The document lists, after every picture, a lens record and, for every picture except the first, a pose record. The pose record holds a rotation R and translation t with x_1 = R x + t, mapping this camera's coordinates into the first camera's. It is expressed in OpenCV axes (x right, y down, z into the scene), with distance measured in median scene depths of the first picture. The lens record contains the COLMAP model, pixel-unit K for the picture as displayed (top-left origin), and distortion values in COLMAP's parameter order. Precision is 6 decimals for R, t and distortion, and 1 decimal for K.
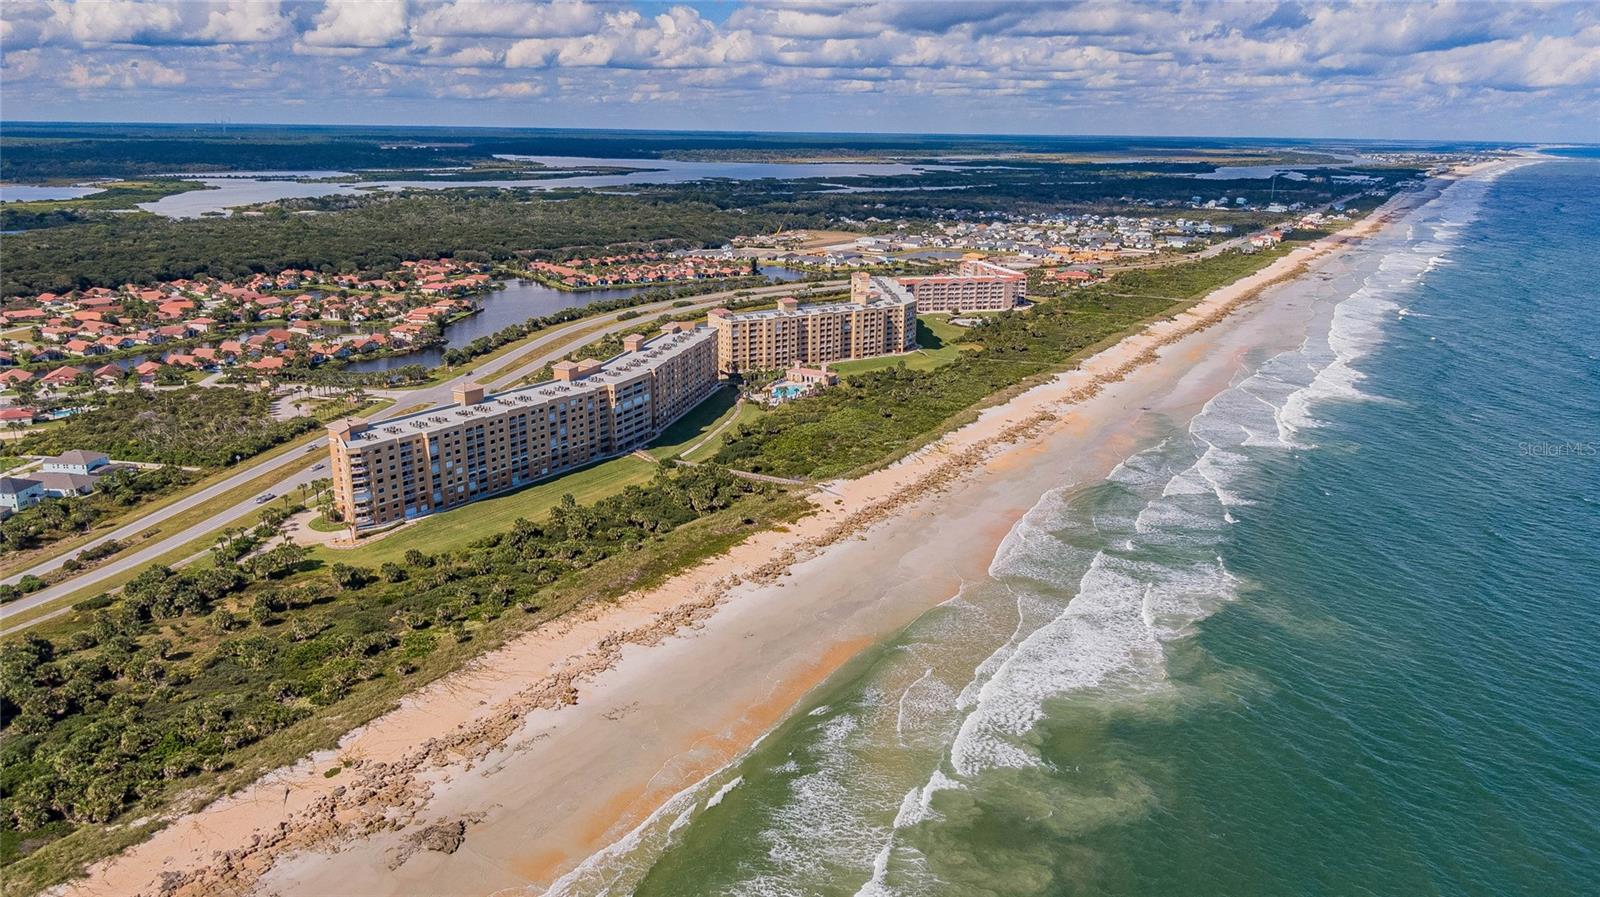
lens RADIAL K [[1143.1, 0, 800.0], [0, 1143.1, 448.5], [0, 0, 1]] dist [0.071330, -0.146761]
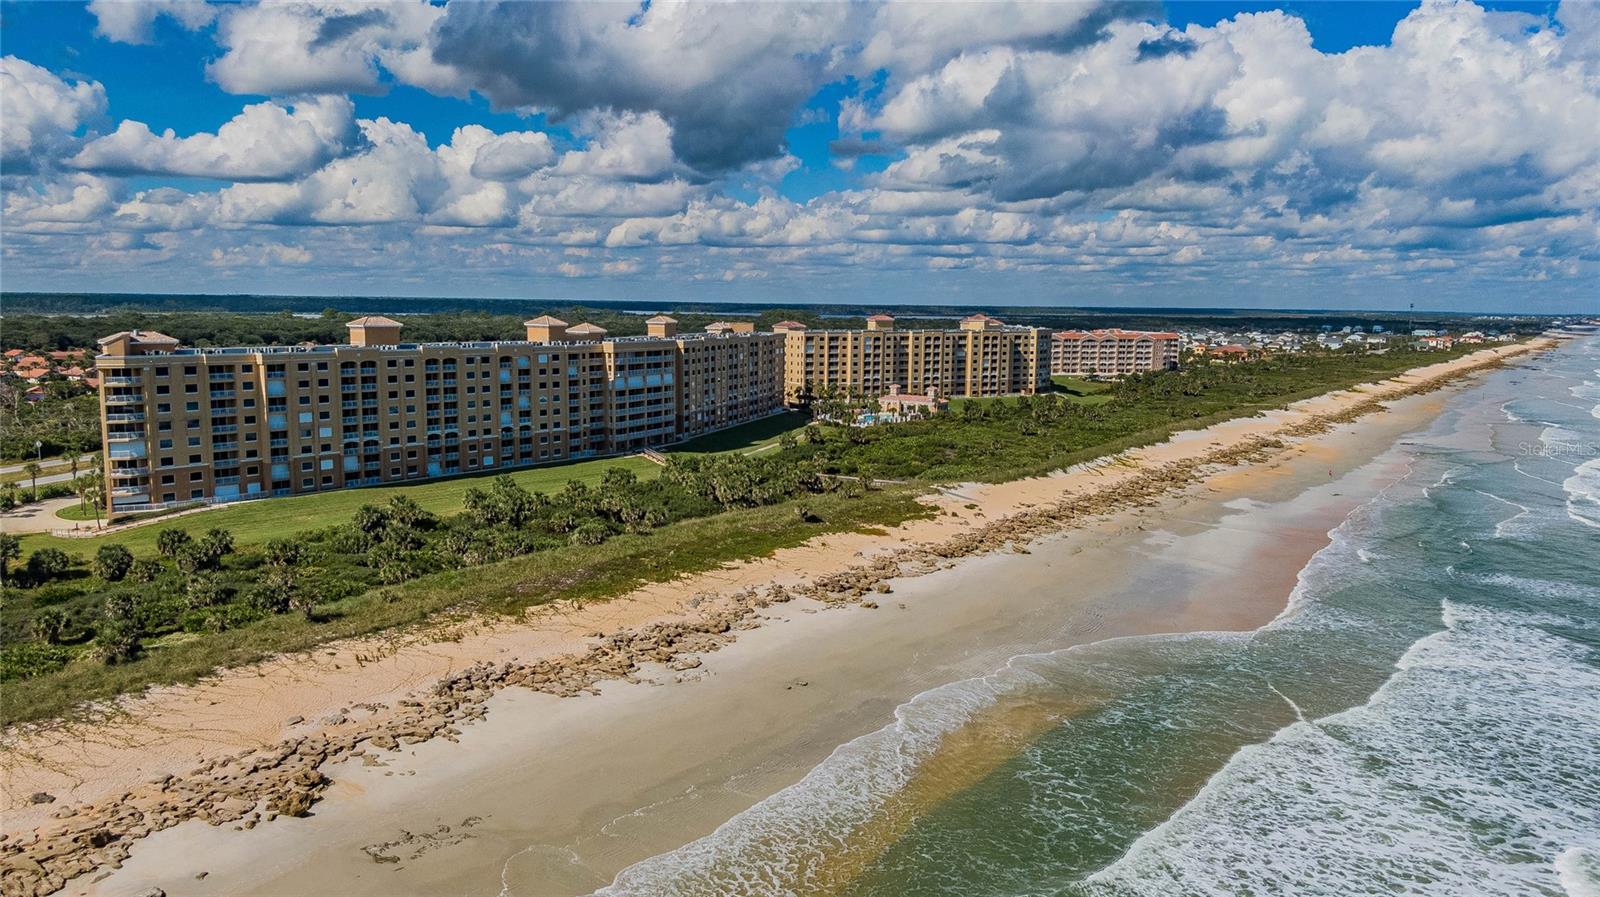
lens RADIAL K [[1143.1, 0, 800.0], [0, 1143.1, 448.5], [0, 0, 1]] dist [0.071330, -0.146761]
pose [[0.997037, 0.010443, -0.076208, -0.009078], [-0.021528, 0.989032, -0.146125, 0.107880], [0.073846, 0.147333, 0.986326, 0.435199]]
